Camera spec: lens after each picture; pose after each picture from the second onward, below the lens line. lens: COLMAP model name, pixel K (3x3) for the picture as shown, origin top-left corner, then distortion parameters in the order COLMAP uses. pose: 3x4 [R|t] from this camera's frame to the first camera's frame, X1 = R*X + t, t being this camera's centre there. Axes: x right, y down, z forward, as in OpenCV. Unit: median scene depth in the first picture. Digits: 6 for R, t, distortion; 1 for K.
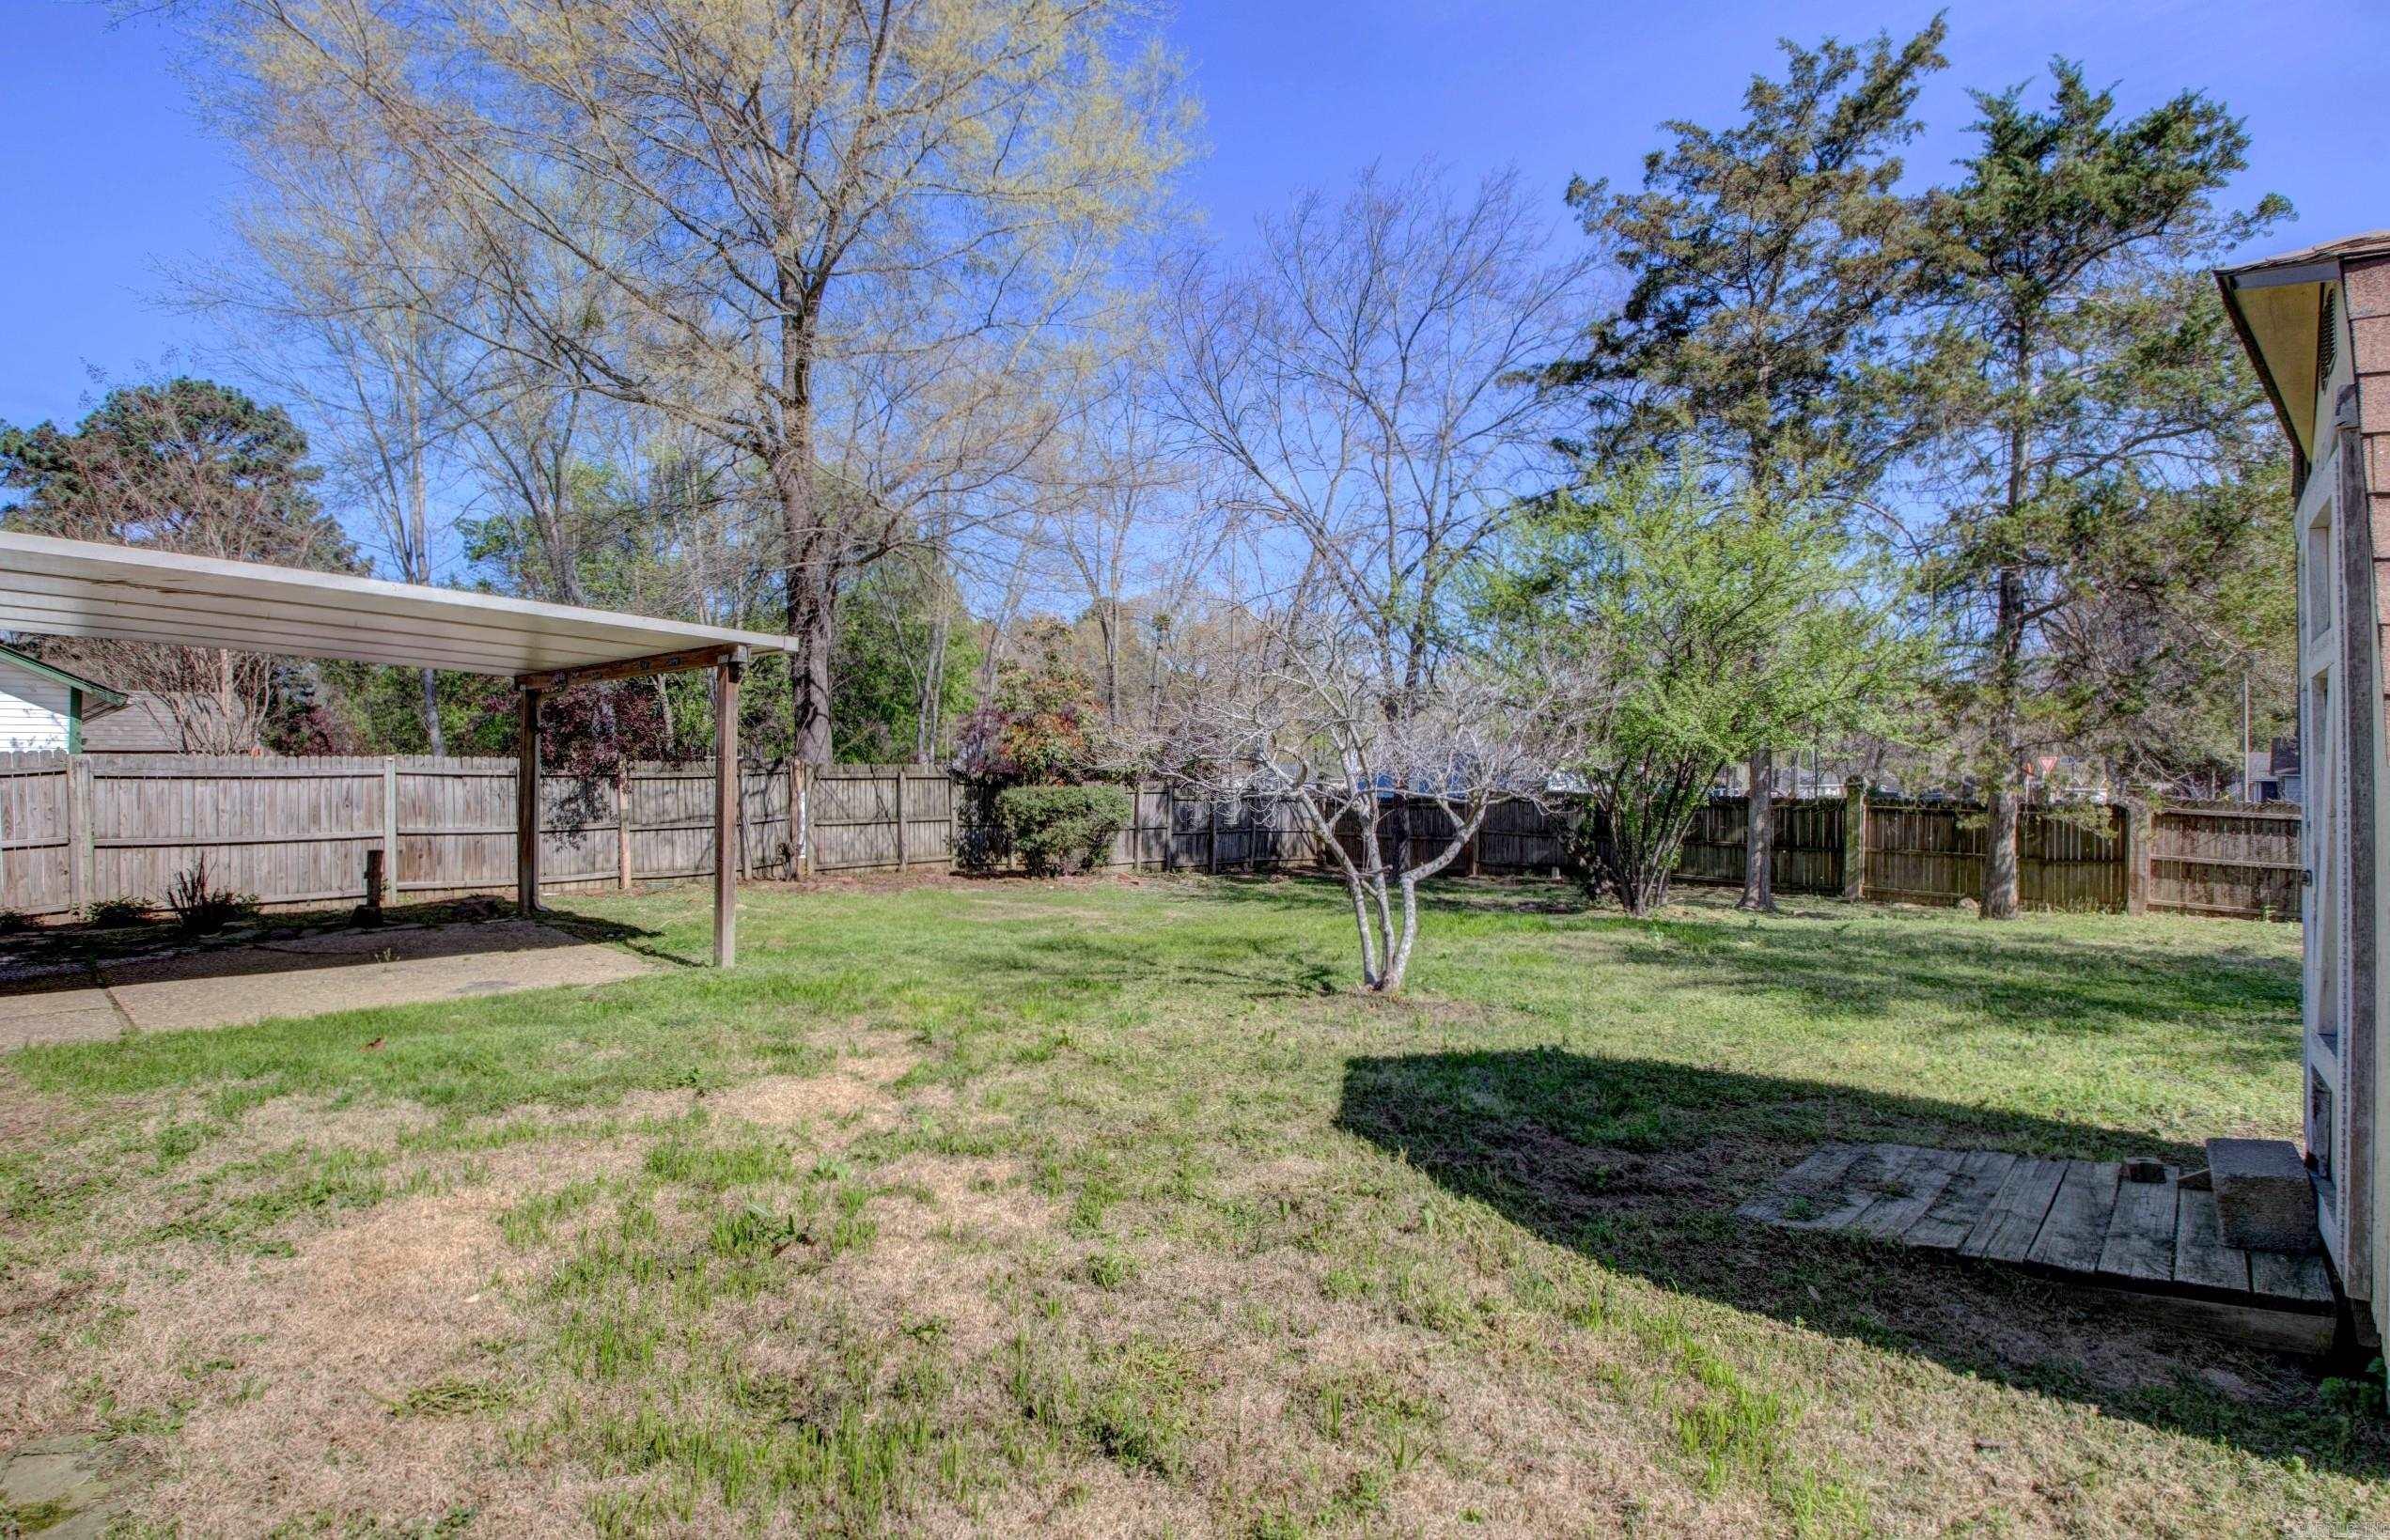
lens RADIAL K [[1118.6, 0, 1188.0], [0, 1118.6, 758.8], [0, 0, 1]] dist [0.006202, -0.019881]
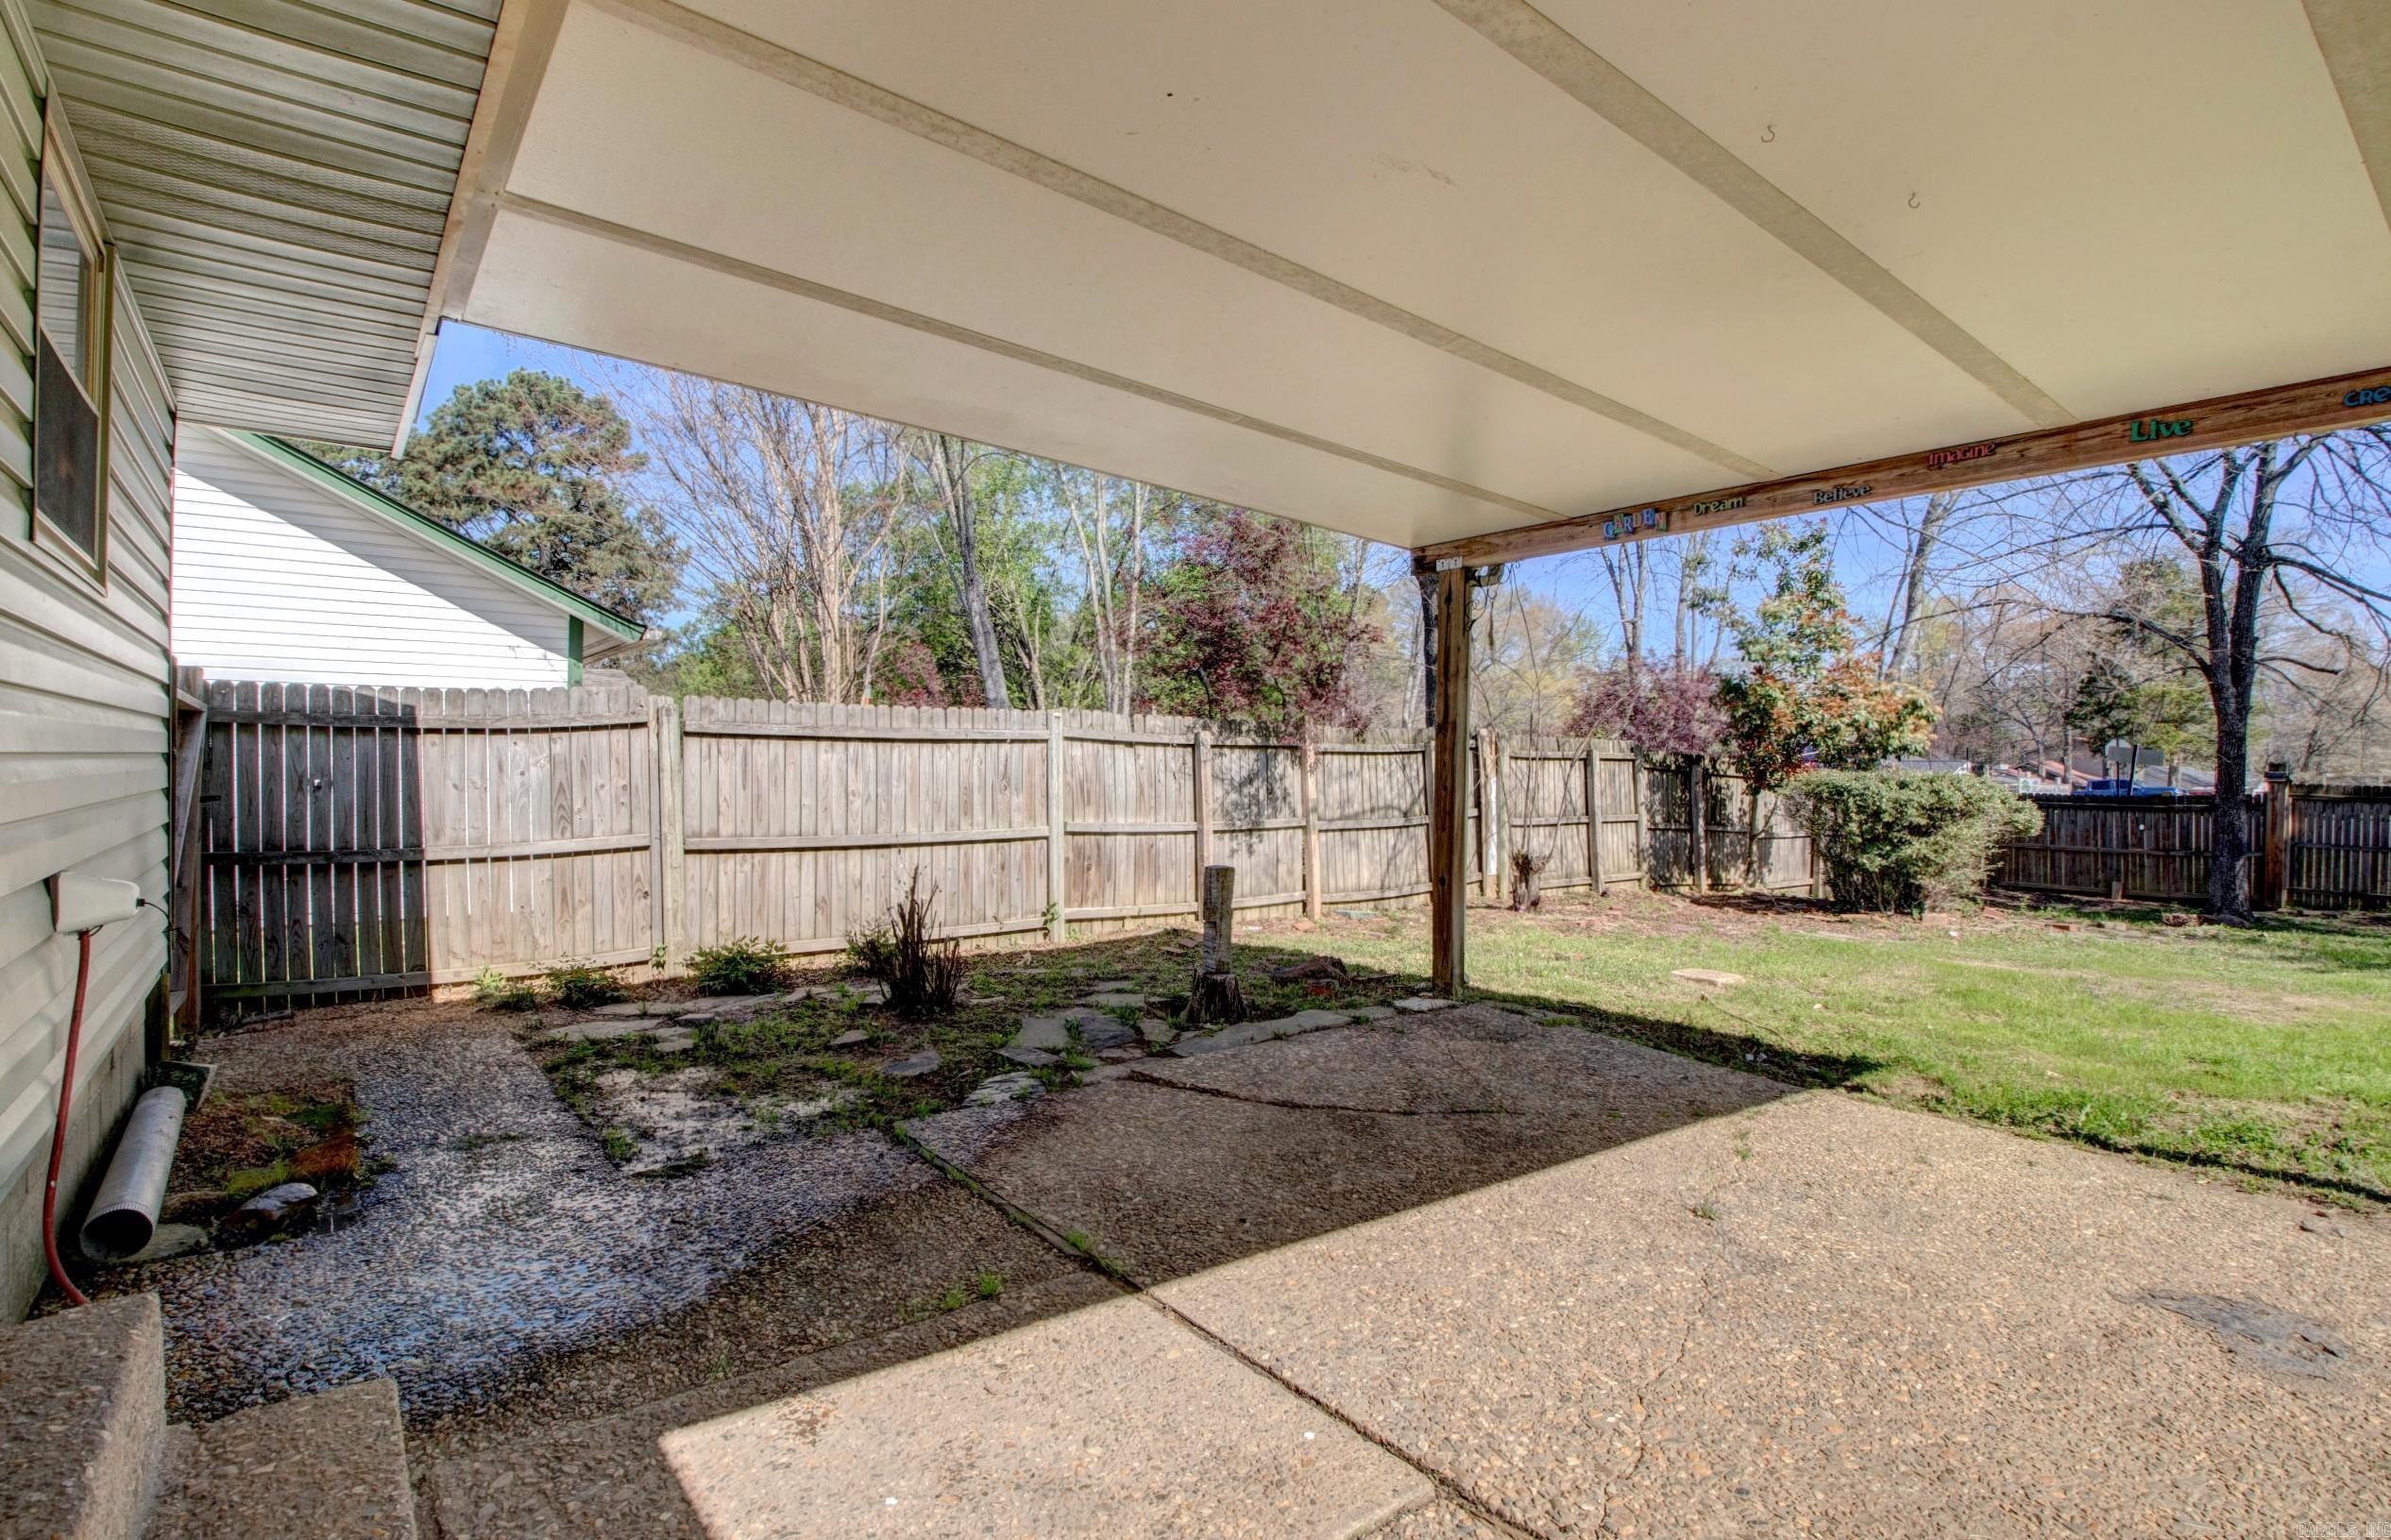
lens RADIAL K [[1119.2, 0, 1184.8], [0, 1119.2, 763.7], [0, 0, 1]] dist [0.006202, -0.019881]
pose [[0.985169, 0.005170, -0.171511, -0.503645], [-0.004063, 0.999969, 0.006803, 0.022305], [0.171540, -0.006006, 0.985159, 0.366245]]
